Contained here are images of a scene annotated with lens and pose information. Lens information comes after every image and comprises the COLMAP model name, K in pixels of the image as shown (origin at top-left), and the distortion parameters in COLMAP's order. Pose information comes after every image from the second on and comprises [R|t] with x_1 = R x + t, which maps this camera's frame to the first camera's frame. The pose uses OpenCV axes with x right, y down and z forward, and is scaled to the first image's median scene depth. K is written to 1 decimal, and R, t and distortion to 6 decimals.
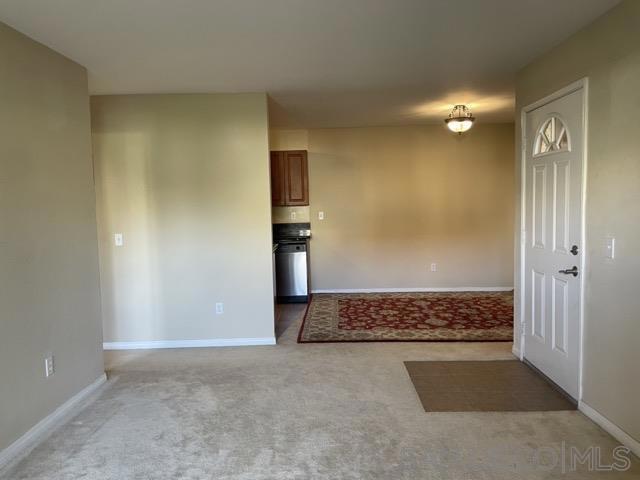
lens RADIAL K [[489.3, 0, 321.2], [0, 489.3, 236.9], [0, 0, 1]] dist [0.097063, -0.132681]
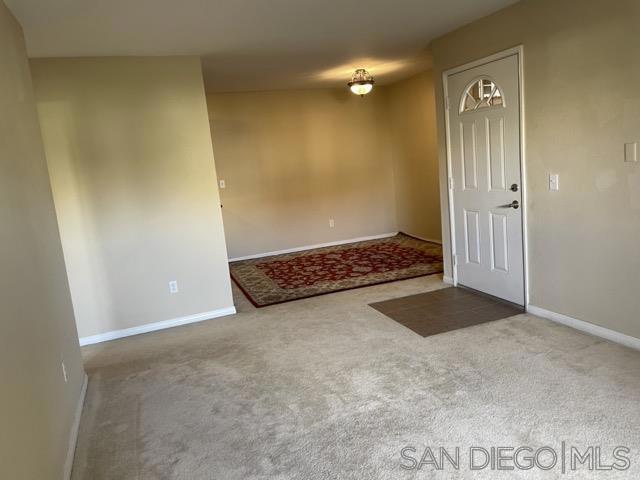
lens RADIAL K [[489.3, 0, 321.2], [0, 489.3, 236.9], [0, 0, 1]] dist [0.097063, -0.132681]
pose [[0.925961, -0.124244, 0.356594, -0.309572], [0.100059, 0.991296, 0.085564, -0.004564], [-0.364121, -0.043549, 0.930333, 0.012158]]
